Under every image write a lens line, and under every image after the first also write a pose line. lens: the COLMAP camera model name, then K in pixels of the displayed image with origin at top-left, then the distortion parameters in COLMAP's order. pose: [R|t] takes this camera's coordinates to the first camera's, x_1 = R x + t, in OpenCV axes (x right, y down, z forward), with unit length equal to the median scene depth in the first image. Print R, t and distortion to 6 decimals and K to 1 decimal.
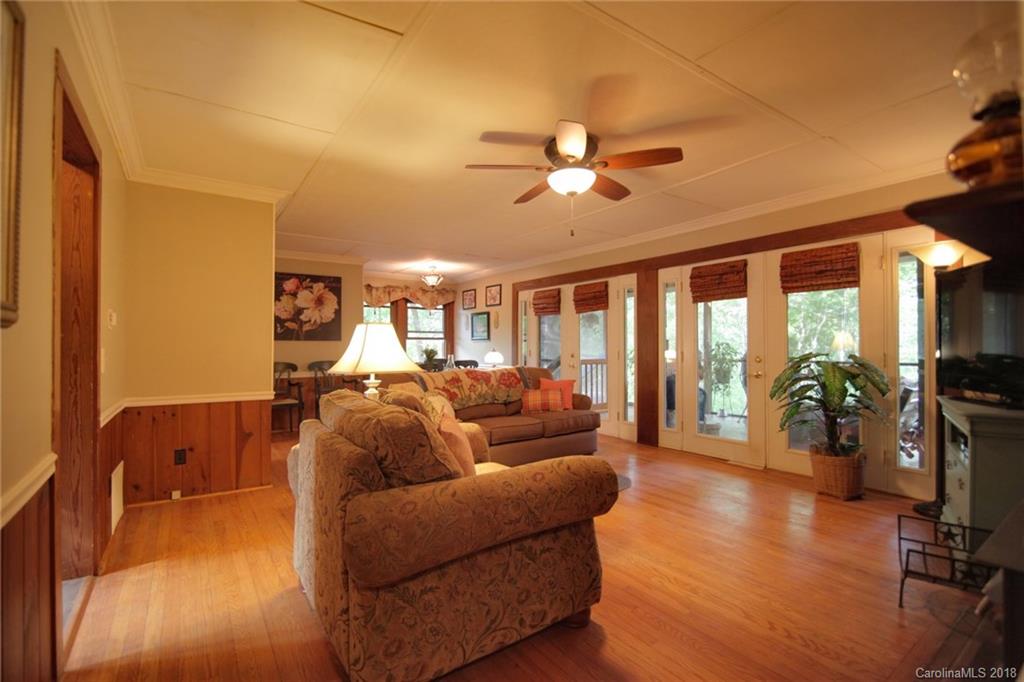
lens RADIAL K [[469.6, 0, 509.8], [0, 469.6, 344.6], [0, 0, 1]] dist [-0.018884, 0.000872]
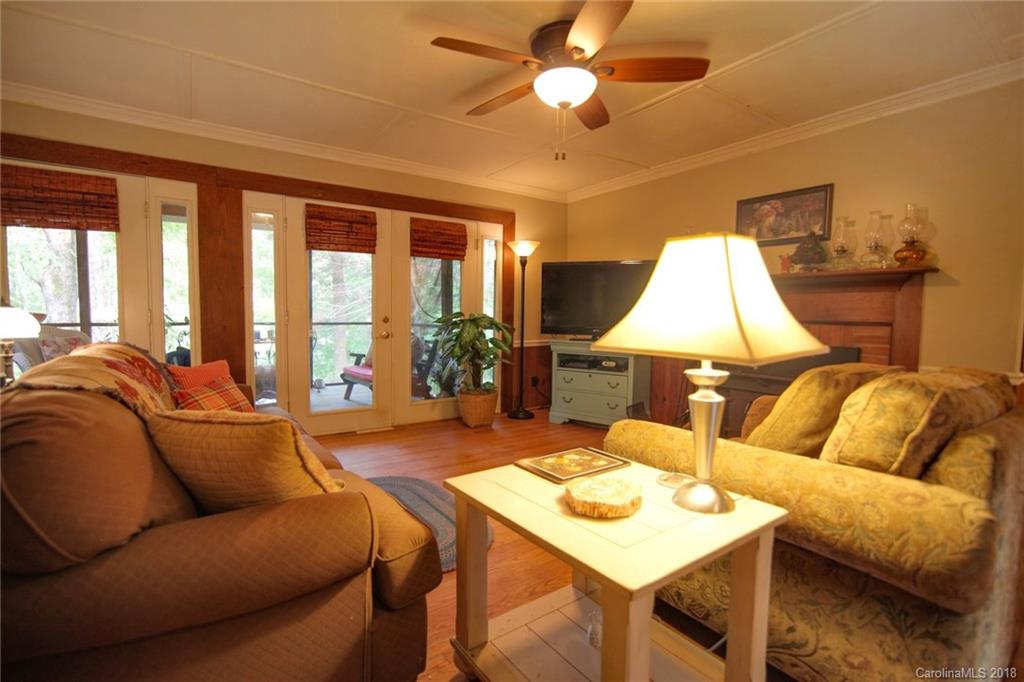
lens RADIAL K [[469.6, 0, 509.8], [0, 469.6, 344.6], [0, 0, 1]] dist [-0.018884, 0.000872]
pose [[0.001193, -0.064198, 0.997936, -0.381565], [-0.017058, 0.997791, 0.064209, 0.013922], [-0.999854, -0.017100, 0.000095, 0.624349]]
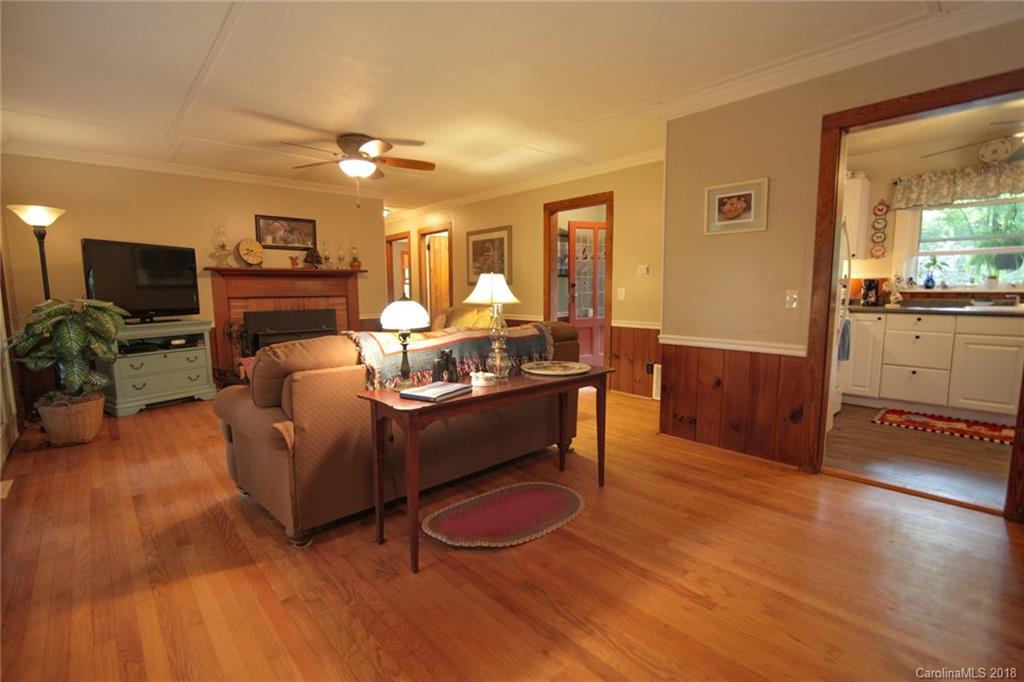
lens RADIAL K [[469.6, 0, 509.8], [0, 469.6, 344.6], [0, 0, 1]] dist [-0.018884, 0.000872]
pose [[-0.991846, 0.025672, -0.124834, -0.071586], [0.011096, 0.993177, 0.116088, 0.006420], [0.126962, 0.113756, -0.985363, 1.419059]]
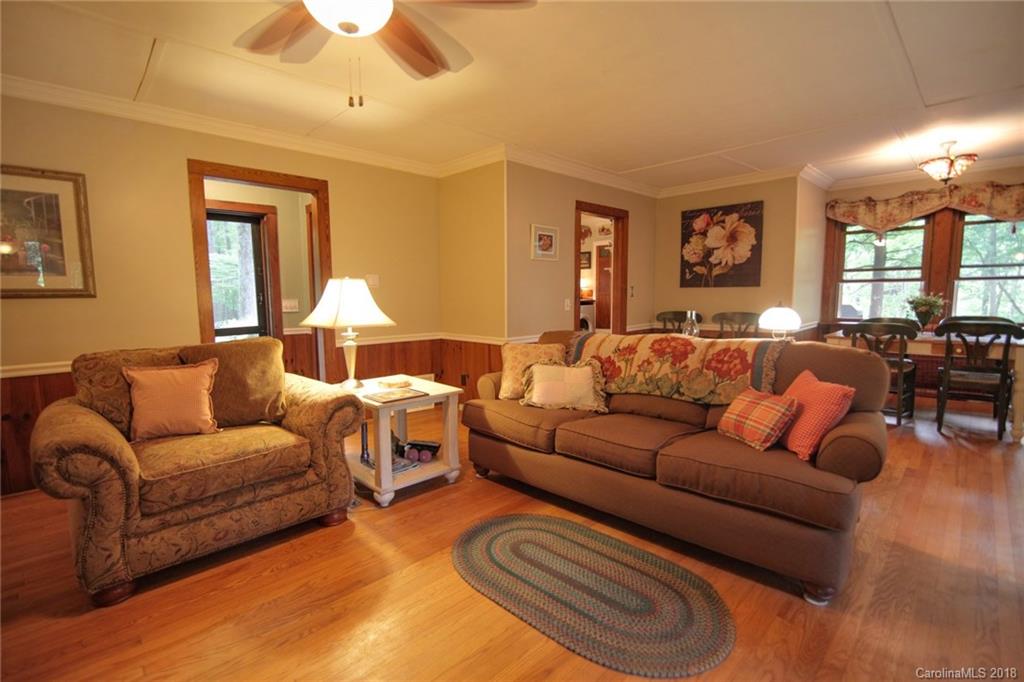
lens RADIAL K [[469.6, 0, 509.8], [0, 469.6, 344.6], [0, 0, 1]] dist [-0.018884, 0.000872]
pose [[0.168088, 0.108020, -0.979836, 0.428910], [0.013206, 0.993642, 0.111808, -0.005951], [0.985683, -0.031734, 0.165593, 0.624202]]
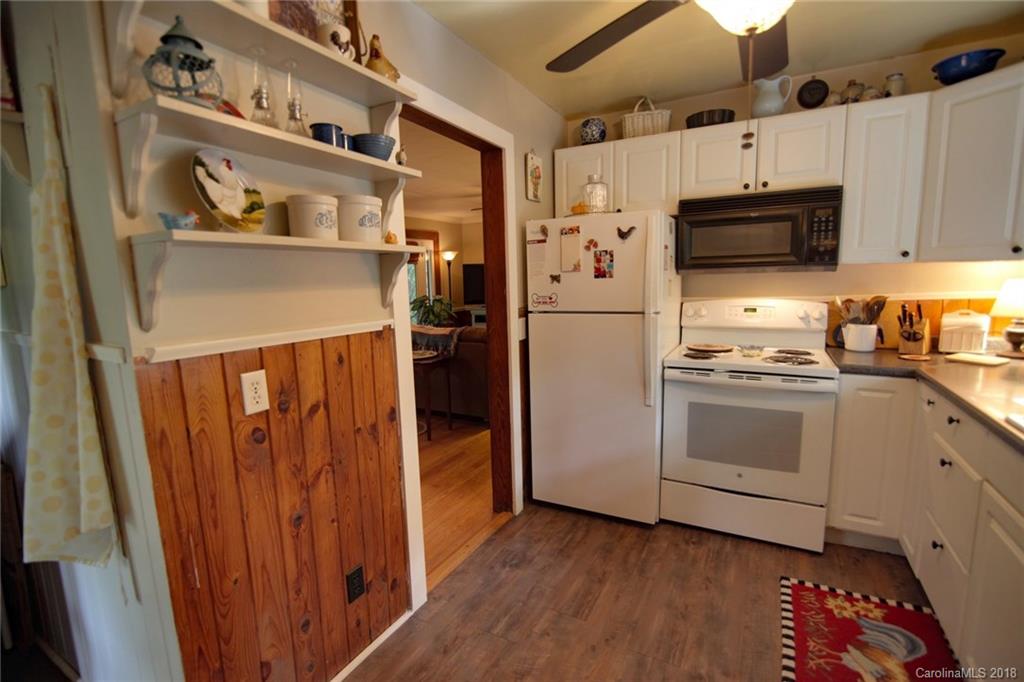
lens RADIAL K [[469.6, 0, 509.8], [0, 469.6, 344.6], [0, 0, 1]] dist [-0.018884, 0.000872]
pose [[-0.447421, -0.118736, 0.886407, -0.976502], [0.018171, 0.989736, 0.141749, -0.039581], [-0.894139, 0.079528, -0.440671, 1.138789]]
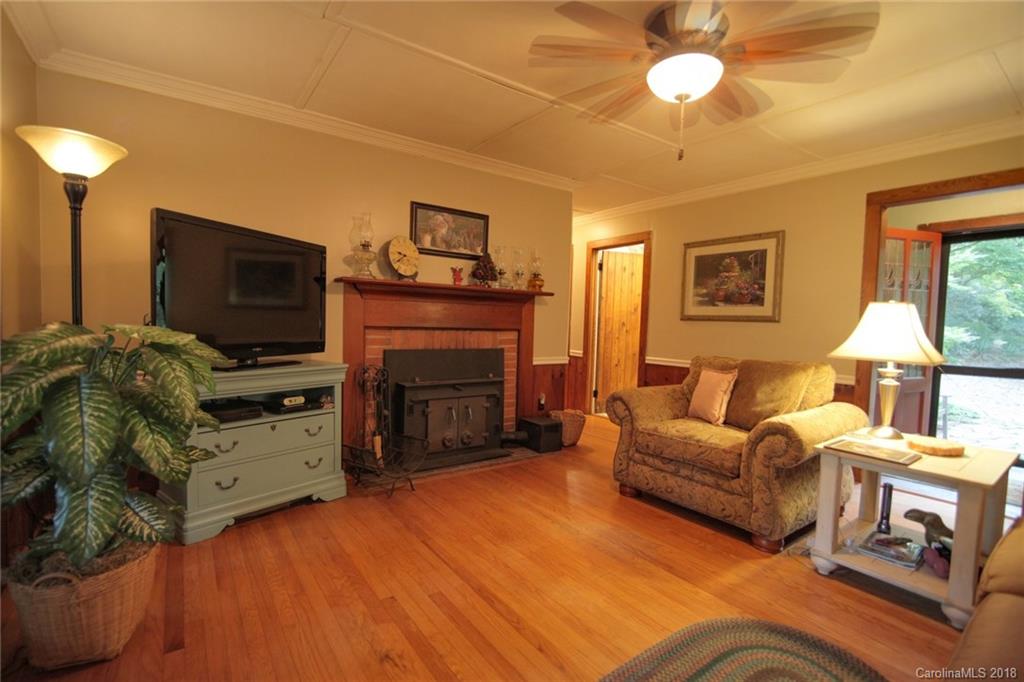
lens RADIAL K [[469.6, 0, 509.8], [0, 469.6, 344.6], [0, 0, 1]] dist [-0.018884, 0.000872]
pose [[-0.999608, -0.024651, -0.013276, 0.220225], [-0.025258, 0.998544, 0.047672, 0.004565], [0.012082, 0.047988, -0.998775, 0.972022]]
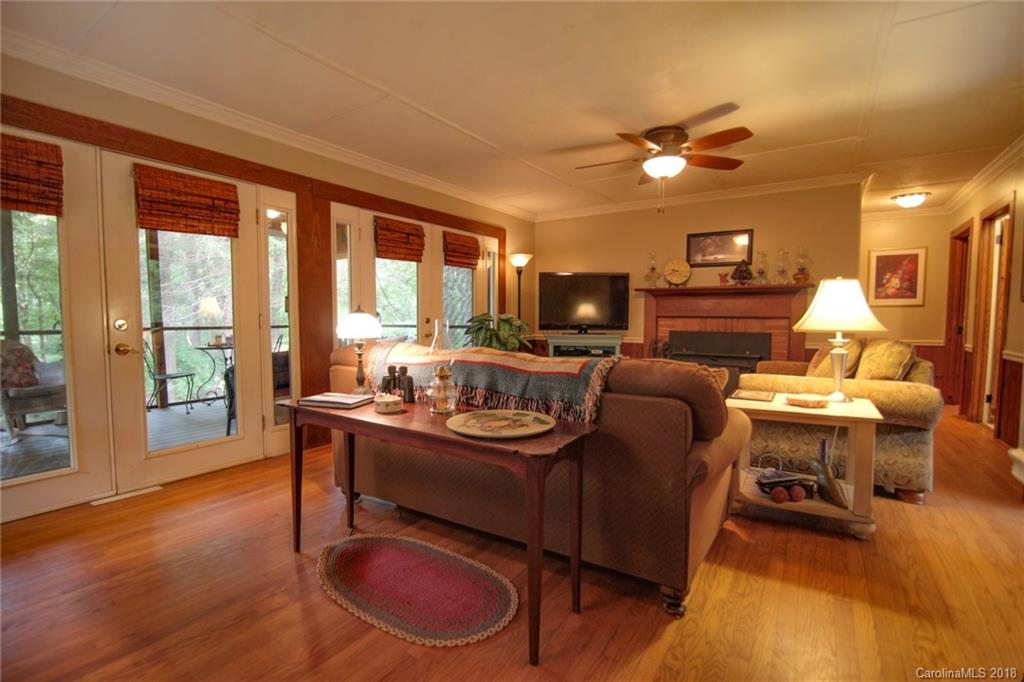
lens RADIAL K [[469.6, 0, 509.8], [0, 469.6, 344.6], [0, 0, 1]] dist [-0.018884, 0.000872]
pose [[-0.371875, -0.058137, 0.926460, -0.483705], [-0.004528, 0.998139, 0.060817, 0.016788], [-0.928272, 0.018421, -0.371446, 1.042224]]
